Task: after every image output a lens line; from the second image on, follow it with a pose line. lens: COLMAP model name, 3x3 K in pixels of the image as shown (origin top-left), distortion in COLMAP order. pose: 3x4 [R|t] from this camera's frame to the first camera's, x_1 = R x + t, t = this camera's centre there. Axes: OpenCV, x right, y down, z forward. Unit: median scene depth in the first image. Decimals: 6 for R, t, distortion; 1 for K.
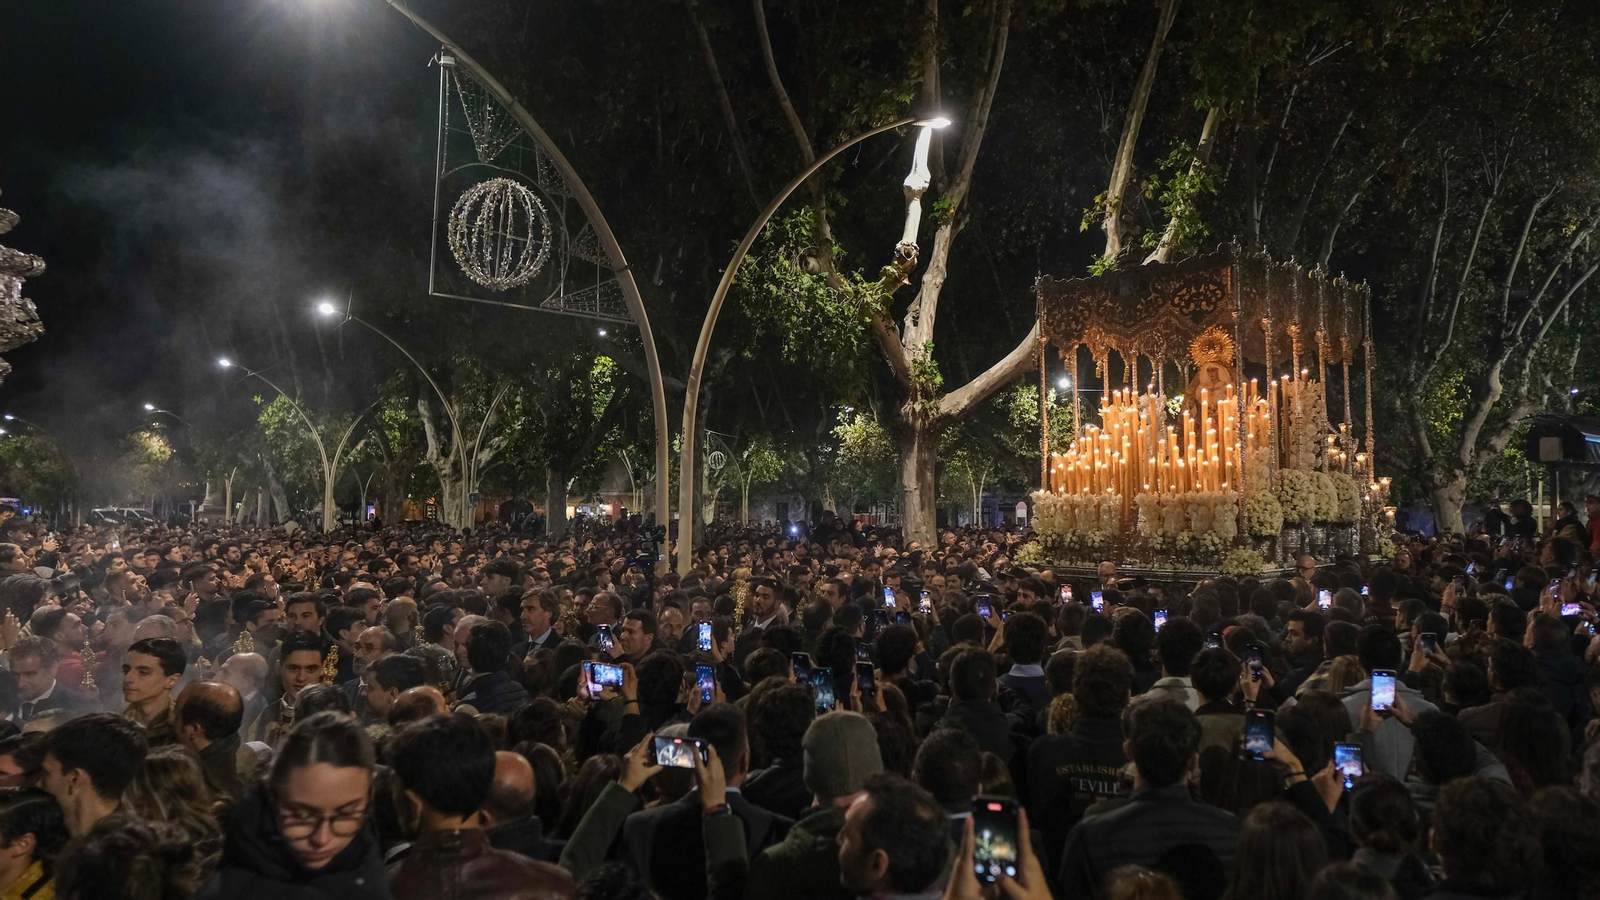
lens RADIAL K [[1036.8, 0, 800.0], [0, 1036.8, 450.0], [0, 0, 1]] dist [0.004437, 0.001311]
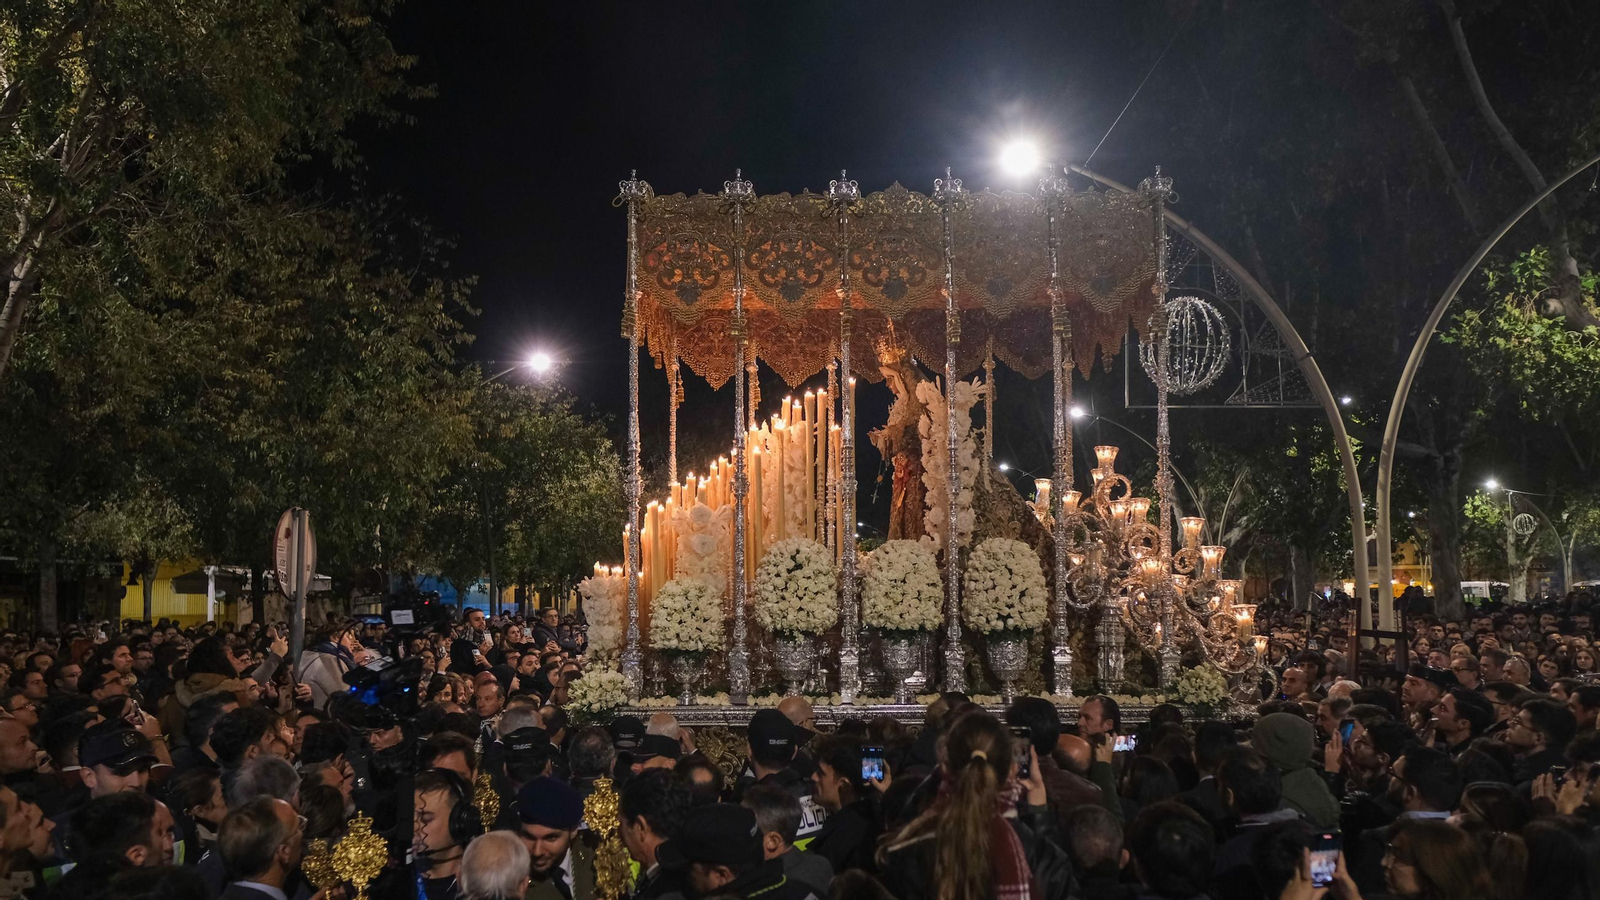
lens RADIAL K [[1067.9, 0, 841.7], [0, 1067.9, 511.0], [0, 0, 1]] dist [-0.002922, -0.000623]
pose [[0.779689, -0.066693, -0.622606, 0.094851], [0.056726, 0.997746, -0.035839, -0.004644], [0.623593, -0.007375, 0.781715, -0.105726]]
